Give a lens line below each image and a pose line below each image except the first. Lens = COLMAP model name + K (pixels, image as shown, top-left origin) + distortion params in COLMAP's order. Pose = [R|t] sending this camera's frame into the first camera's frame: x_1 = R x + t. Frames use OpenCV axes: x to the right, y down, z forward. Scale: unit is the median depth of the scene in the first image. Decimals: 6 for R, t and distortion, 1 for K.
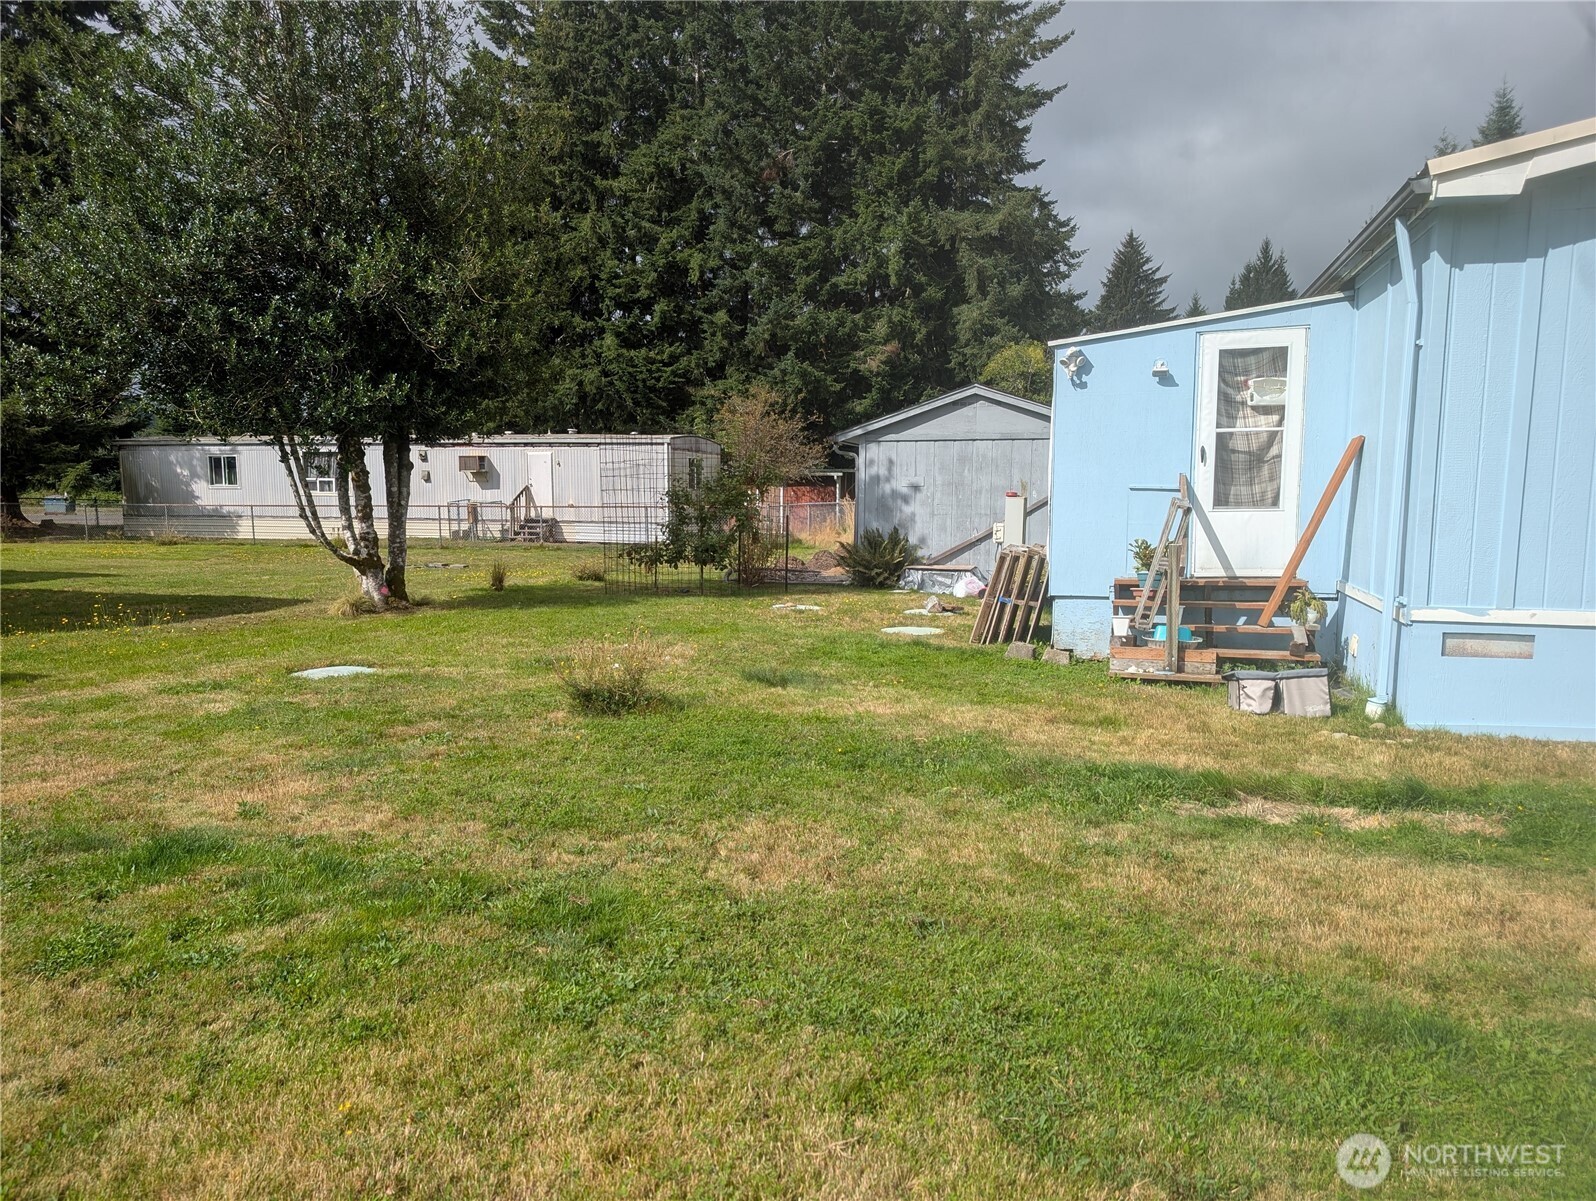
lens RADIAL K [[1132.1, 0, 824.2], [0, 1132.1, 629.3], [0, 0, 1]] dist [0.022229, -0.002325]
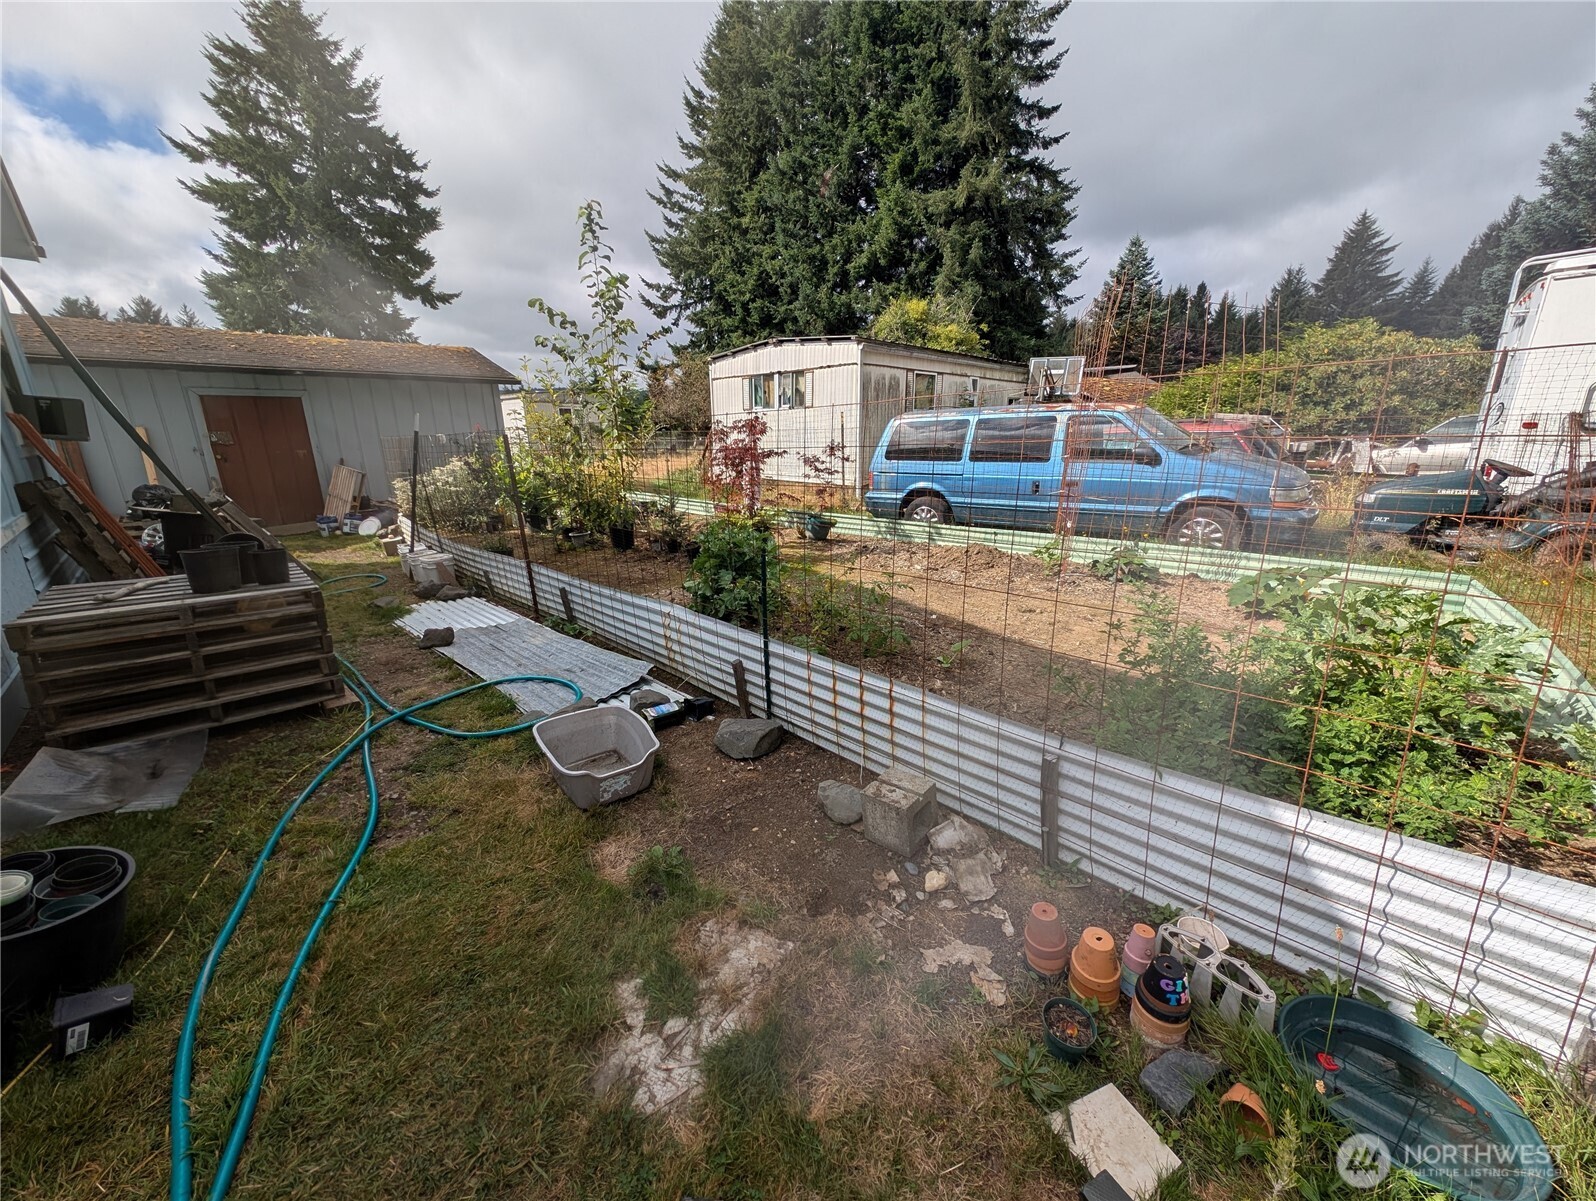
lens RADIAL K [[602.1, 0, 798.0], [0, 602.1, 600.5], [0, 0, 1]] dist [-0.000229, 0.000160]
pose [[0.874652, 0.117964, -0.470180, 0.490163], [-0.046473, 0.985877, 0.160897, -0.051481], [0.482519, -0.118878, 0.867781, 0.469246]]
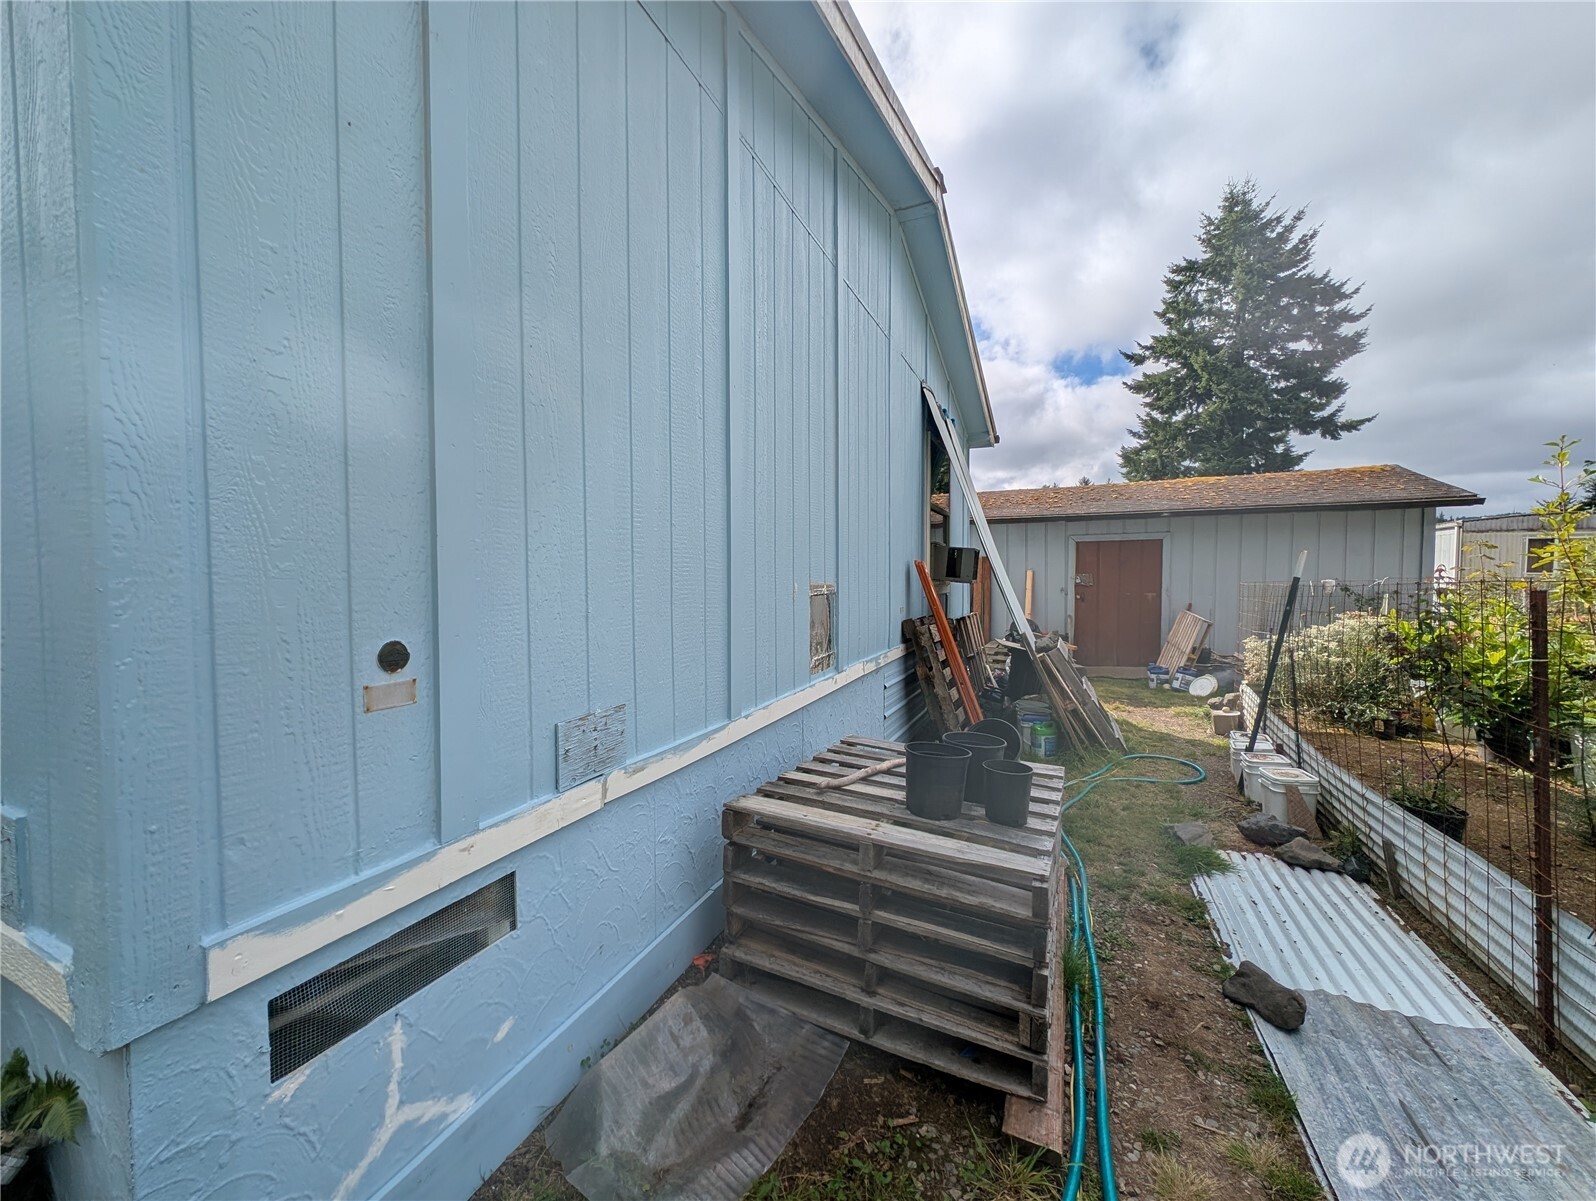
lens RADIAL K [[603.6, 0, 798.0], [0, 603.6, 600.5], [0, 0, 1]] dist [-0.009632, -0.000219]
pose [[-0.159992, 0.033632, -0.986545, 0.422694], [-0.123199, 0.990925, 0.053761, -0.057603], [0.979400, 0.130142, -0.154397, 0.503756]]
